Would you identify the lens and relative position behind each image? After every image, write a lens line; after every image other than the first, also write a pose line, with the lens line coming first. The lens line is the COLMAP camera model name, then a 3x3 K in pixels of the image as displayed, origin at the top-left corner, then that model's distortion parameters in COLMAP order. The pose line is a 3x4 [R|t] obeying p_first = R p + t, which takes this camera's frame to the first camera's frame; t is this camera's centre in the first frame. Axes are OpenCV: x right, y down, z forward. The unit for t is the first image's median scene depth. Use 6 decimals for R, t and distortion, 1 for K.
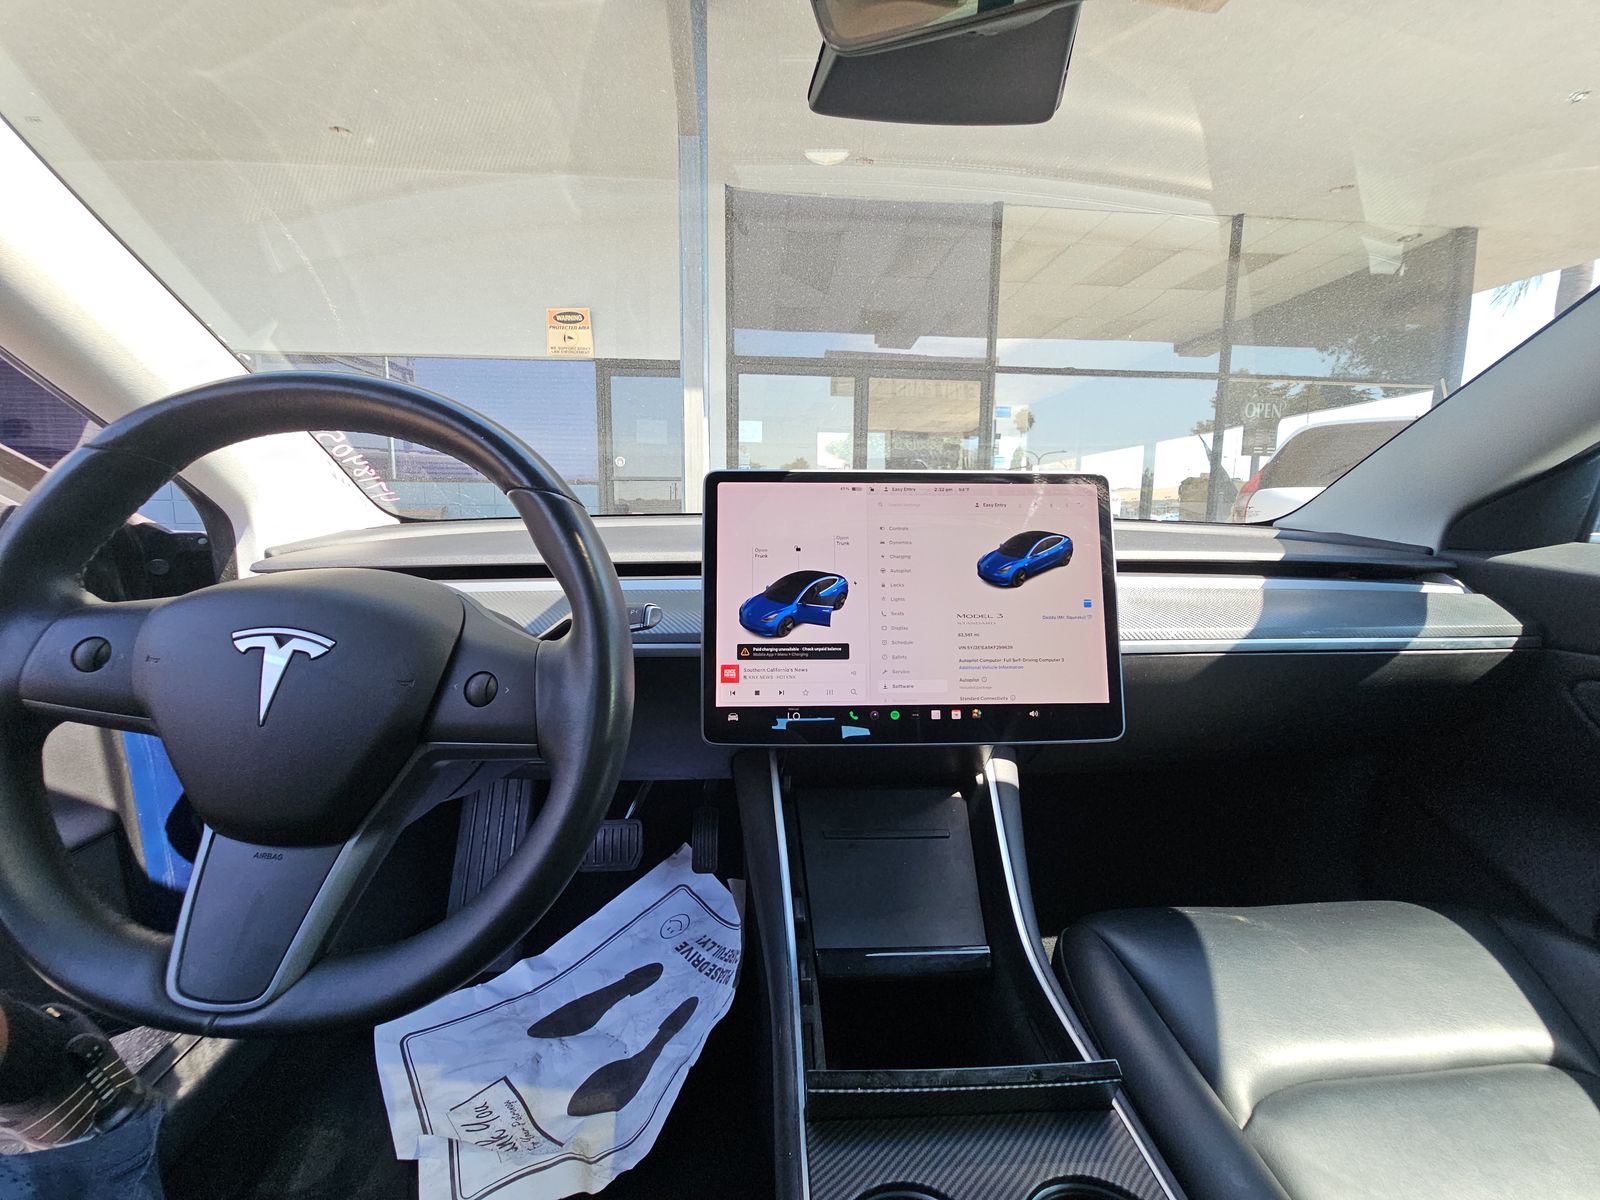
lens RADIAL K [[643.2, 0, 808.0], [0, 643.2, 616.2], [0, 0, 1]] dist [-0.002143, -0.002176]
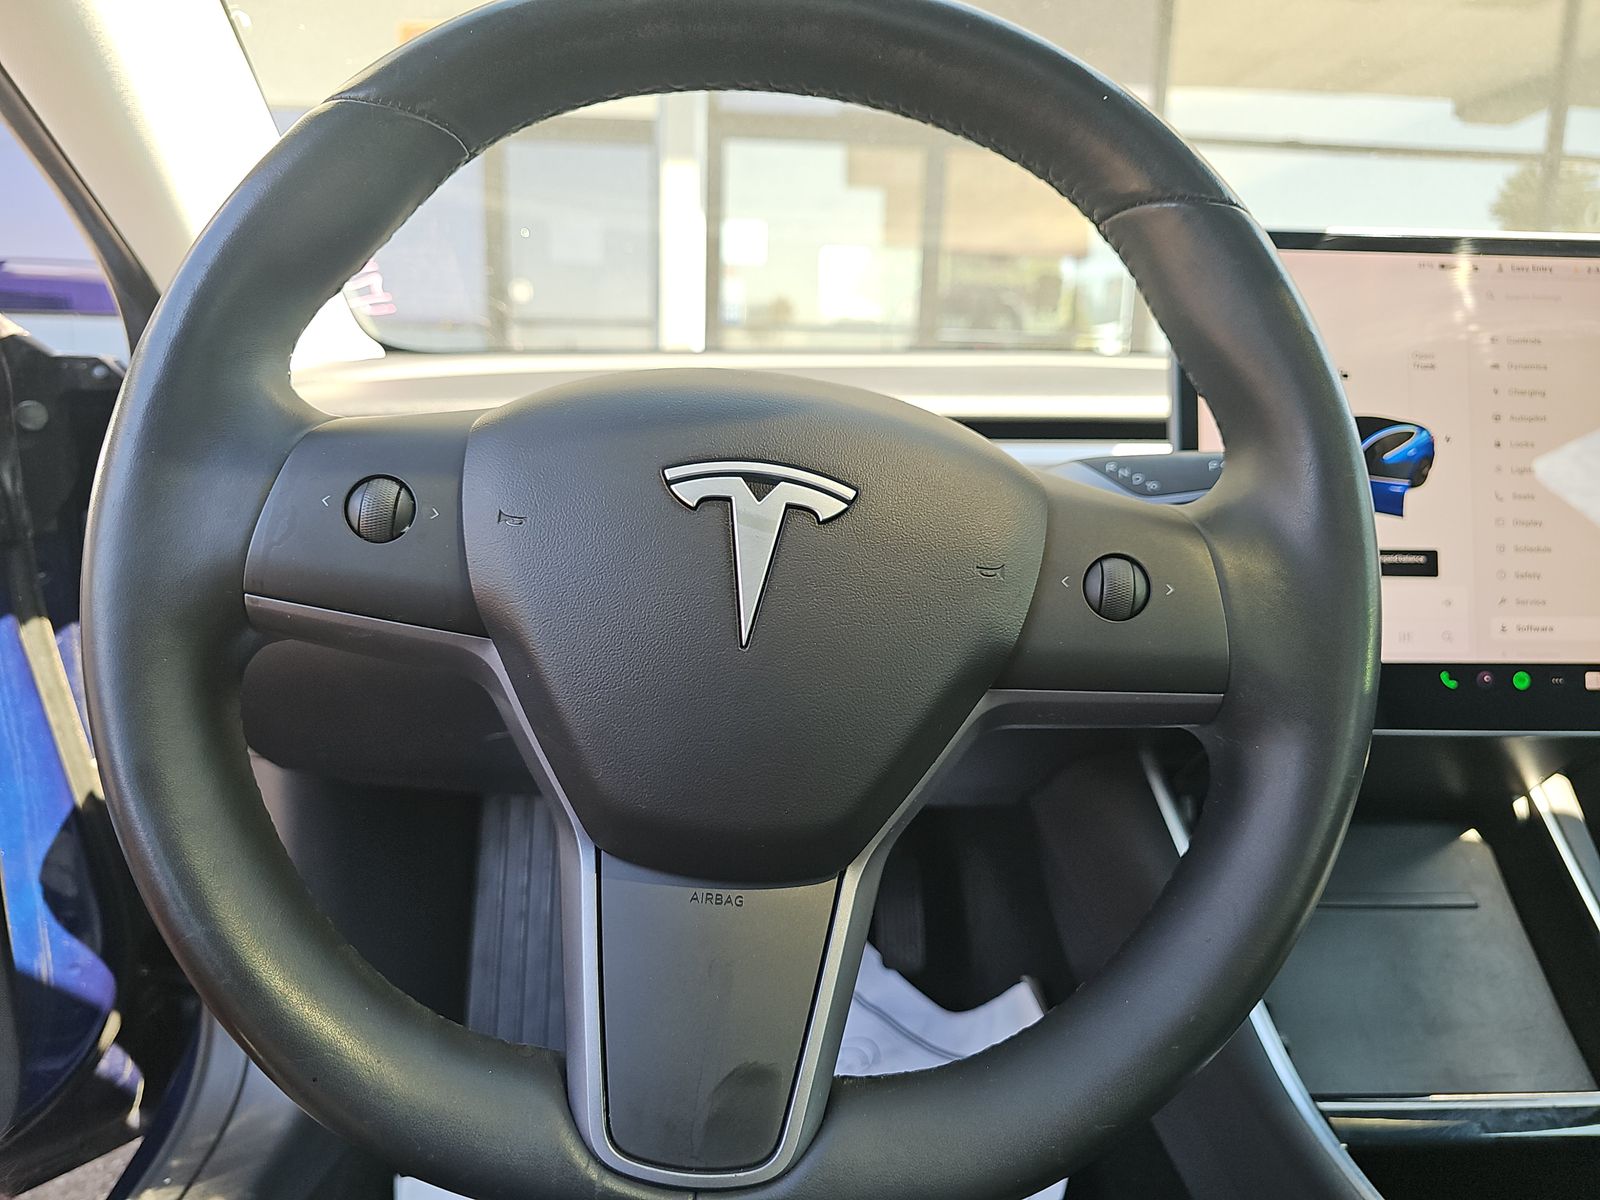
lens RADIAL K [[1078.9, 0, 797.5], [0, 1078.9, 602.1], [0, 0, 1]] dist [0.001393, -0.010625]
pose [[0.999911, 0.012935, -0.003136, -0.471459], [-0.012812, 0.999250, 0.036538, 0.059668], [0.003606, -0.036494, 0.999327, 0.077226]]
